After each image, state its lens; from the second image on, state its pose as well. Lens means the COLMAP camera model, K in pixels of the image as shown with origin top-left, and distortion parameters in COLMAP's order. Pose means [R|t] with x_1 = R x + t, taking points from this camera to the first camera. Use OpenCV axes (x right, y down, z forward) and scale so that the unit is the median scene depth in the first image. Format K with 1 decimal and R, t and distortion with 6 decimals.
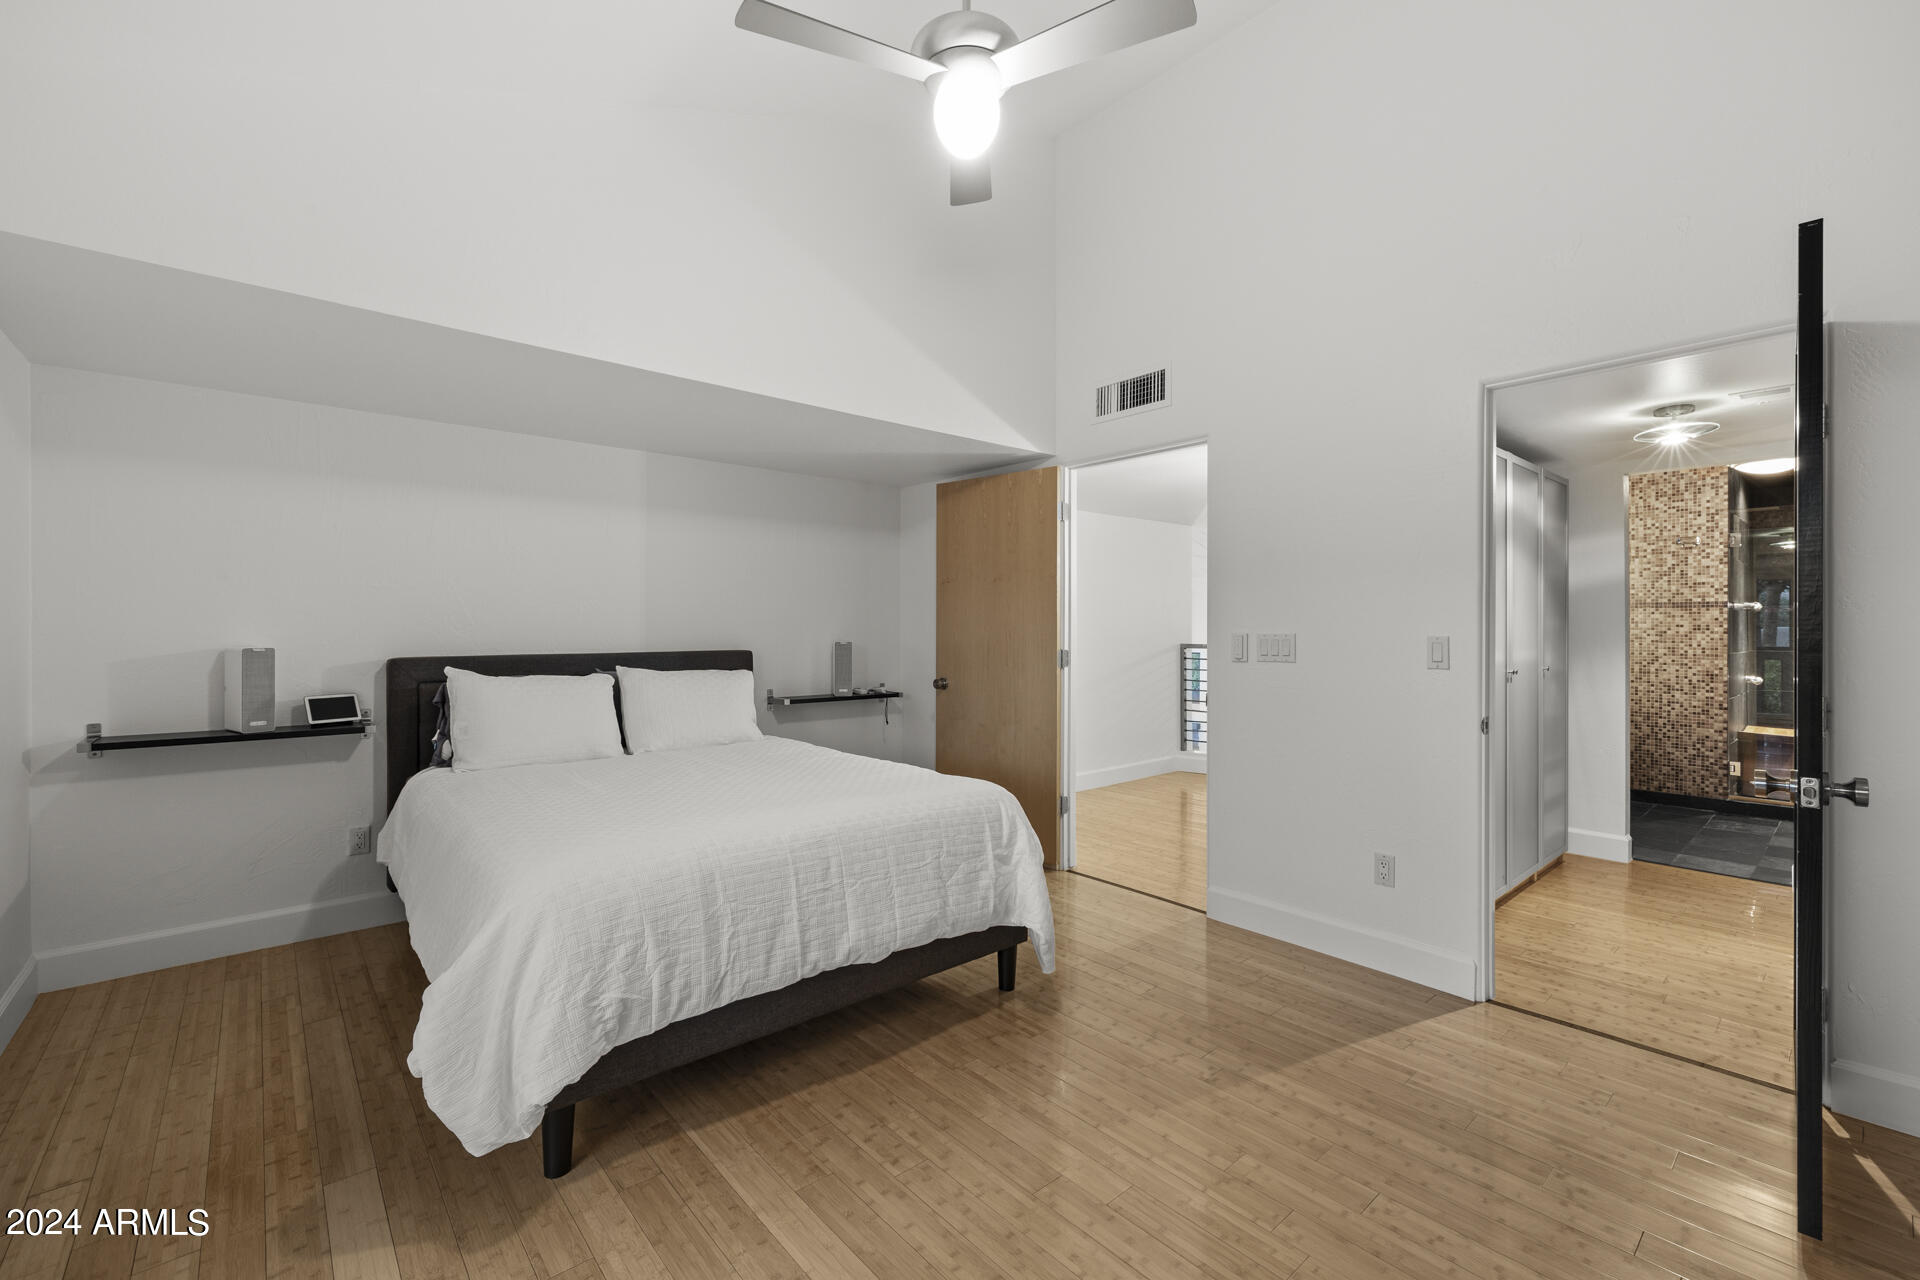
lens RADIAL K [[816.3, 0, 962.1], [0, 816.3, 630.8], [0, 0, 1]] dist [0.002578, 0.000211]
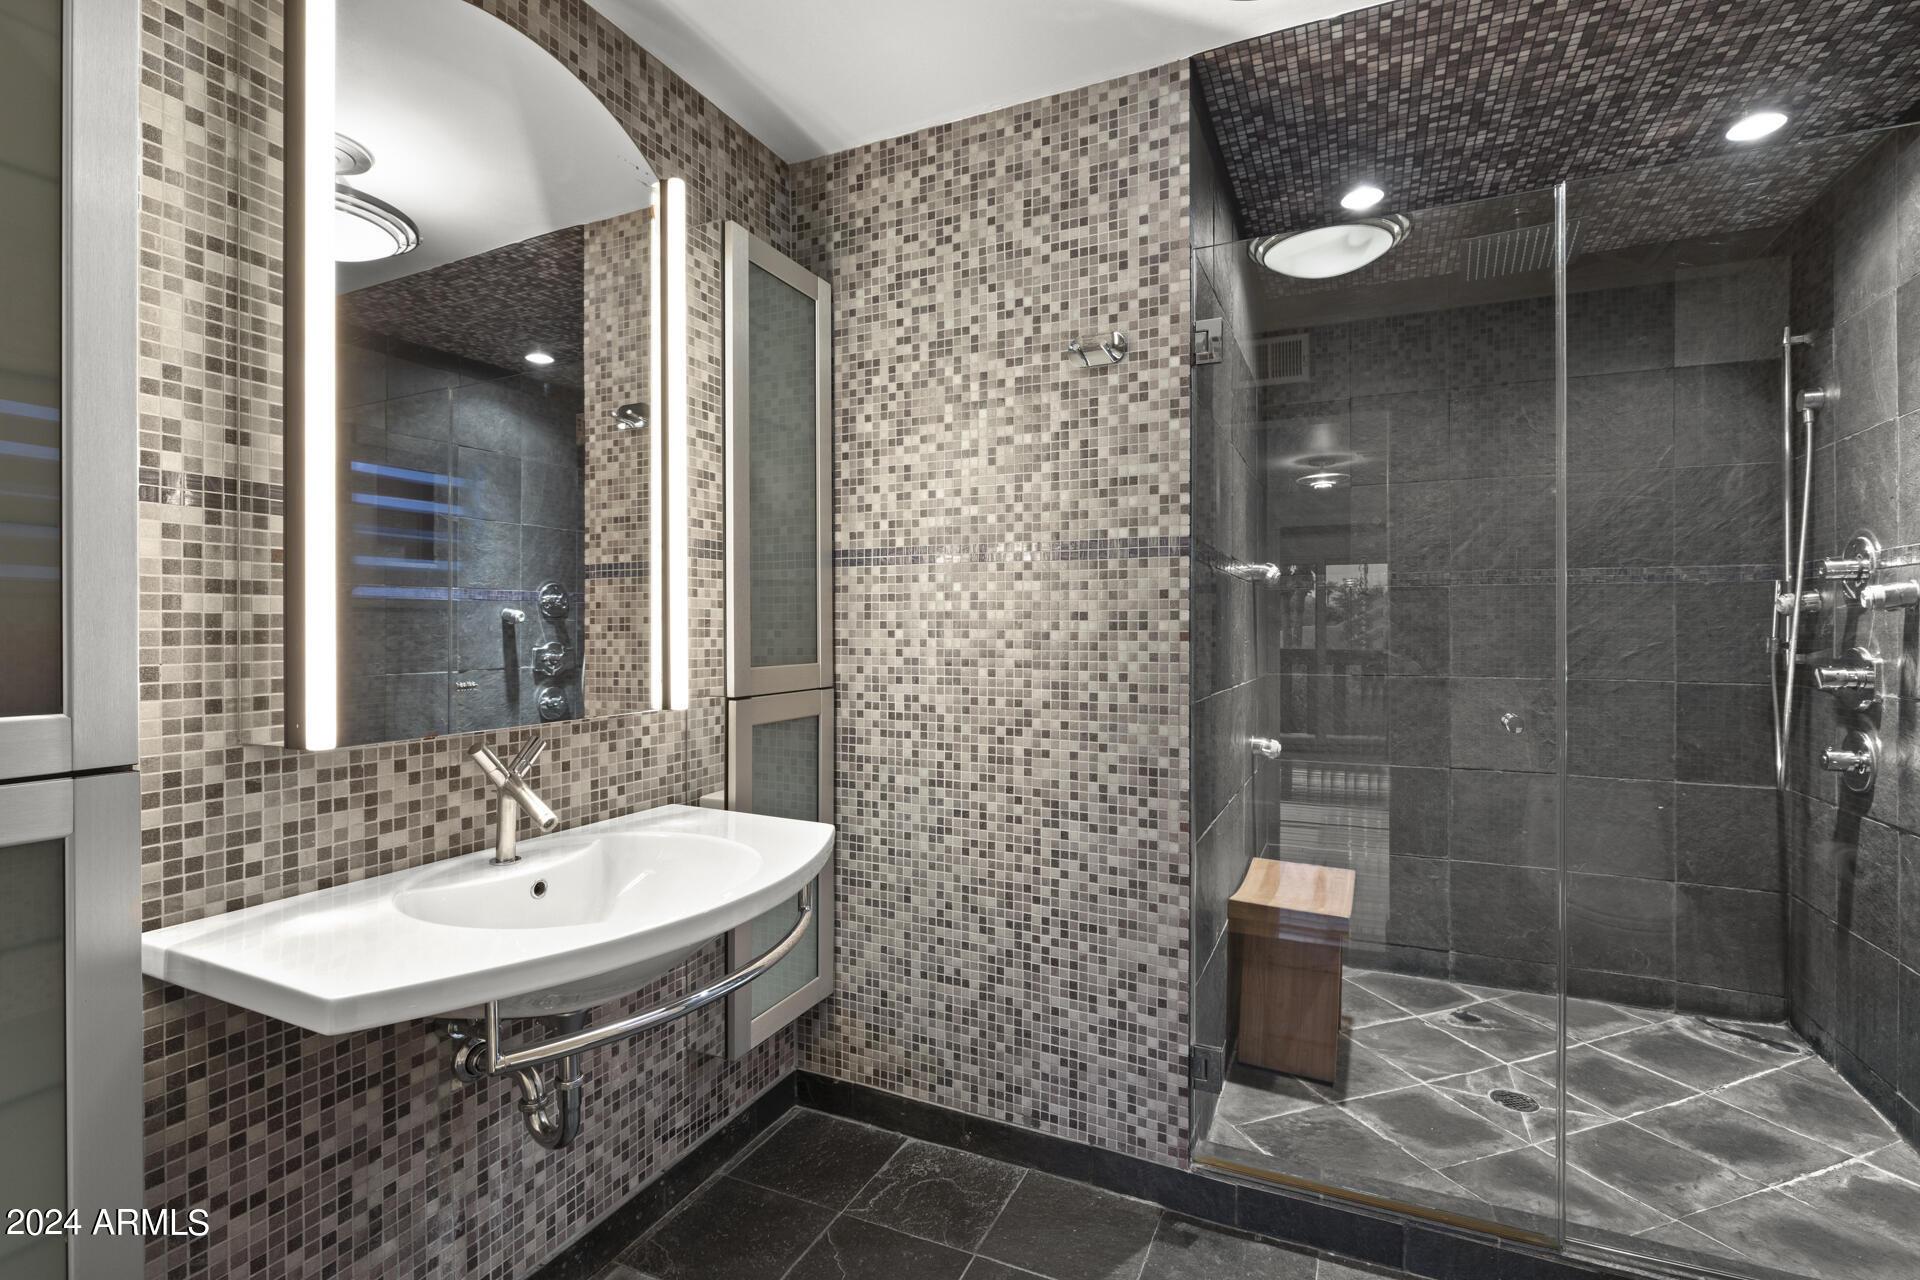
lens RADIAL K [[913.4, 0, 955.8], [0, 913.4, 636.2], [0, 0, 1]] dist [-0.006613, 0.000035]
pose [[0.913619, -0.004289, 0.406549, 0.689172], [0.002378, 0.999984, 0.005204, -0.000051], [-0.406565, -0.003788, 0.913614, 0.694833]]
